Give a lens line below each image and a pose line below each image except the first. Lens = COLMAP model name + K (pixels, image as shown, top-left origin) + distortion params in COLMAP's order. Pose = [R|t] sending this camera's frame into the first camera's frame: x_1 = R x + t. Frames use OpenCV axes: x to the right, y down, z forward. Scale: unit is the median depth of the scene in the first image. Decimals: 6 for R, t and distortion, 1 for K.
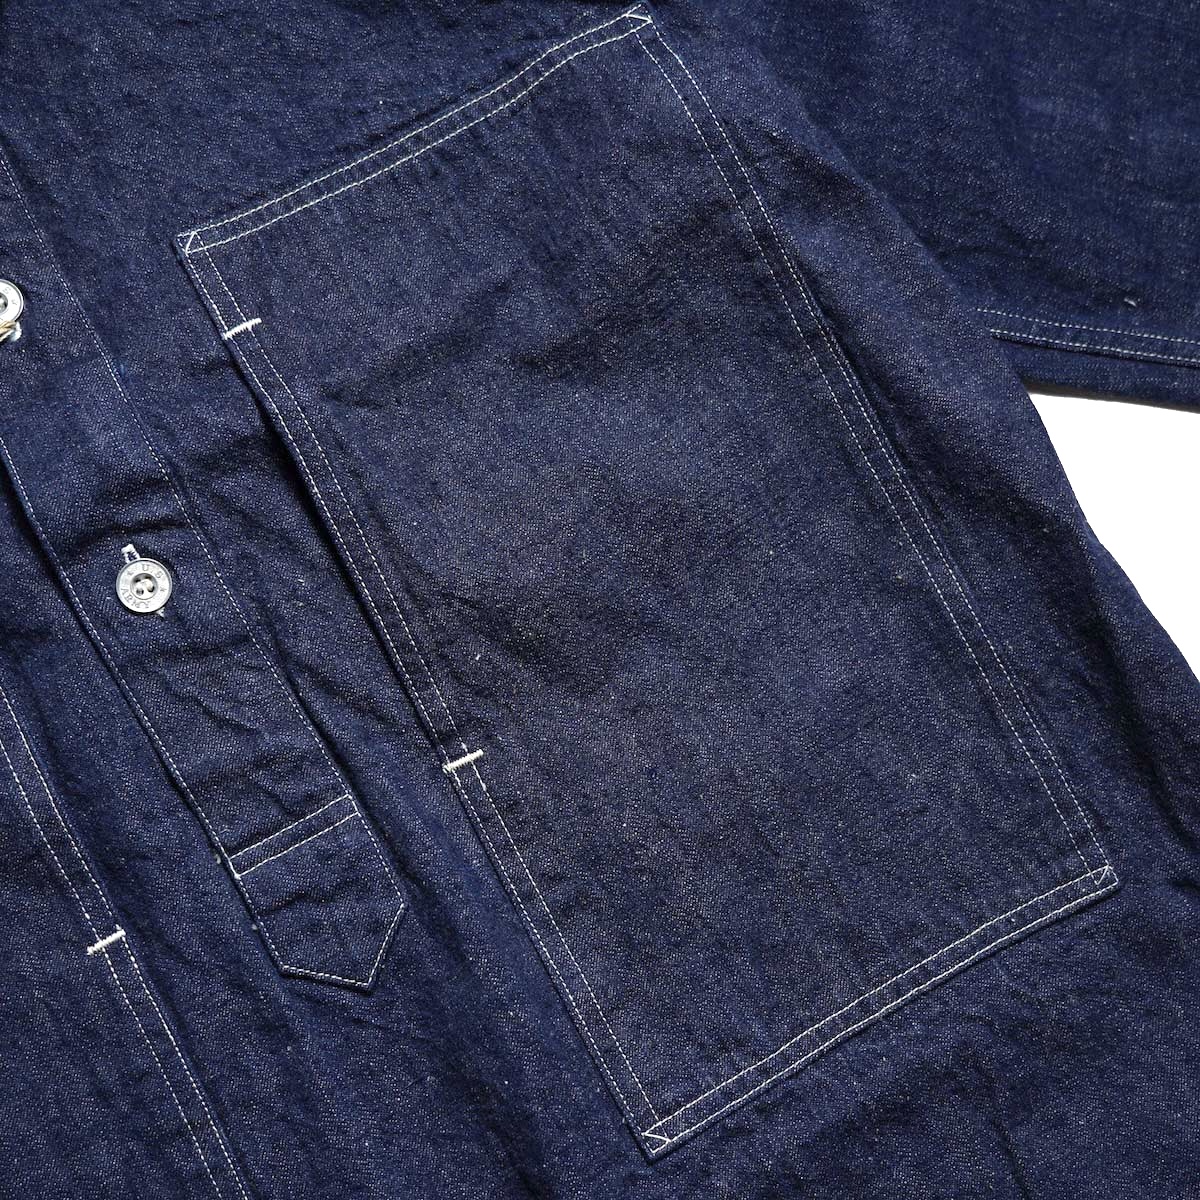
lens RADIAL K [[1836.7, 0, 600.0], [0, 1836.7, 600.0], [0, 0, 1]] dist [0.009489, 0.021703]
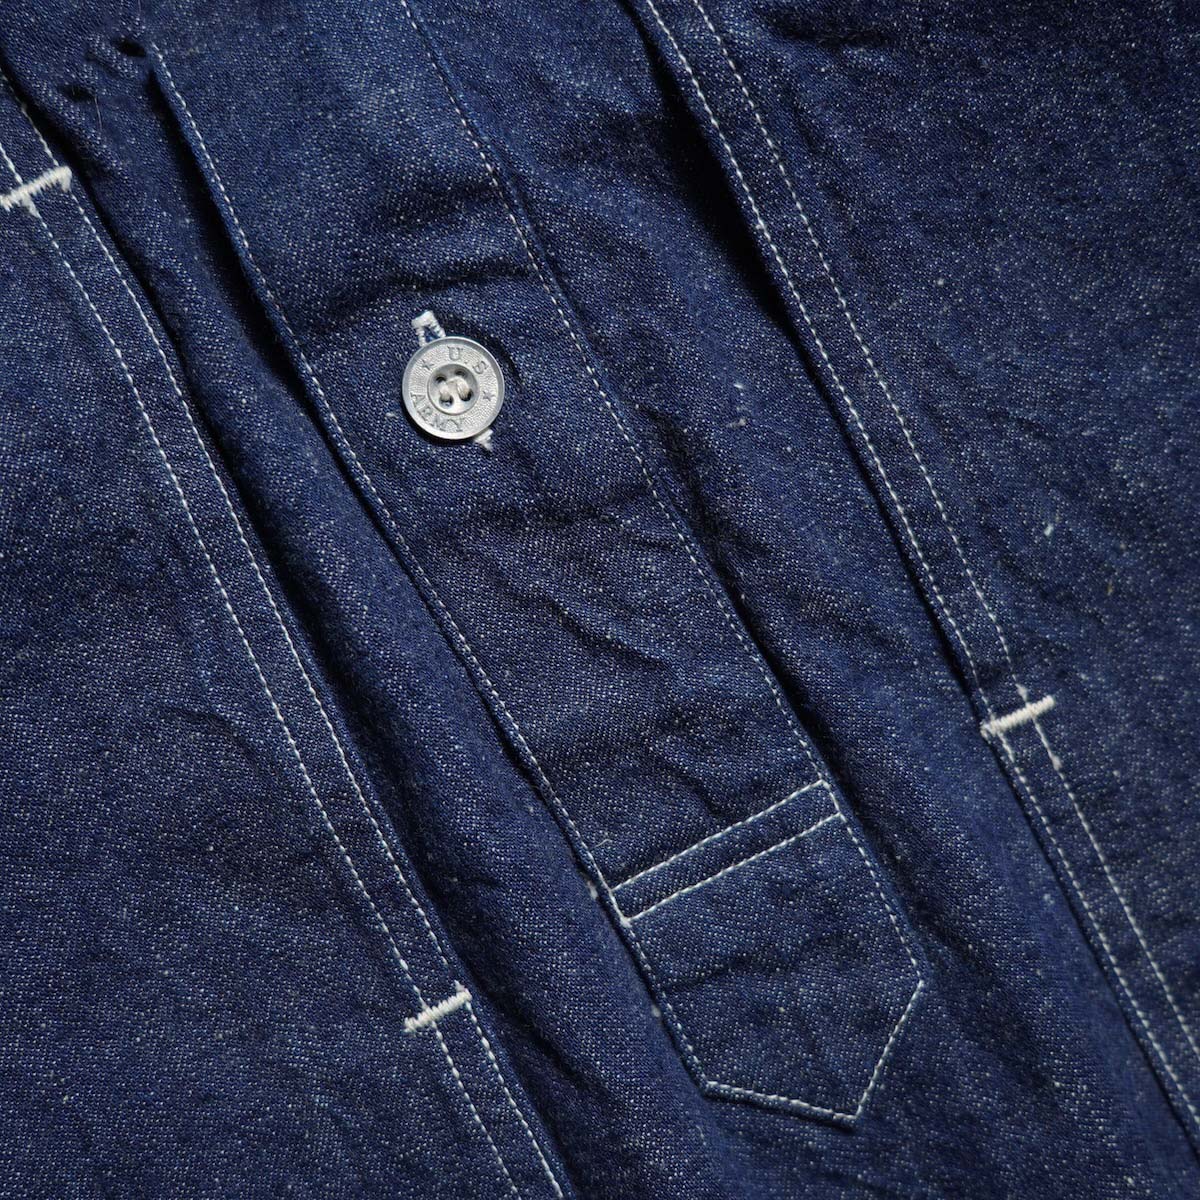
lens RADIAL K [[1224.5, 0, 600.0], [0, 1224.5, 600.0], [0, 0, 1]] dist [-0.006415, 0.179774]
pose [[0.997018, 0.029381, -0.071359, -0.177482], [-0.016204, 0.983779, 0.178653, -0.011811], [0.075451, -0.176964, 0.981321, 0.637552]]
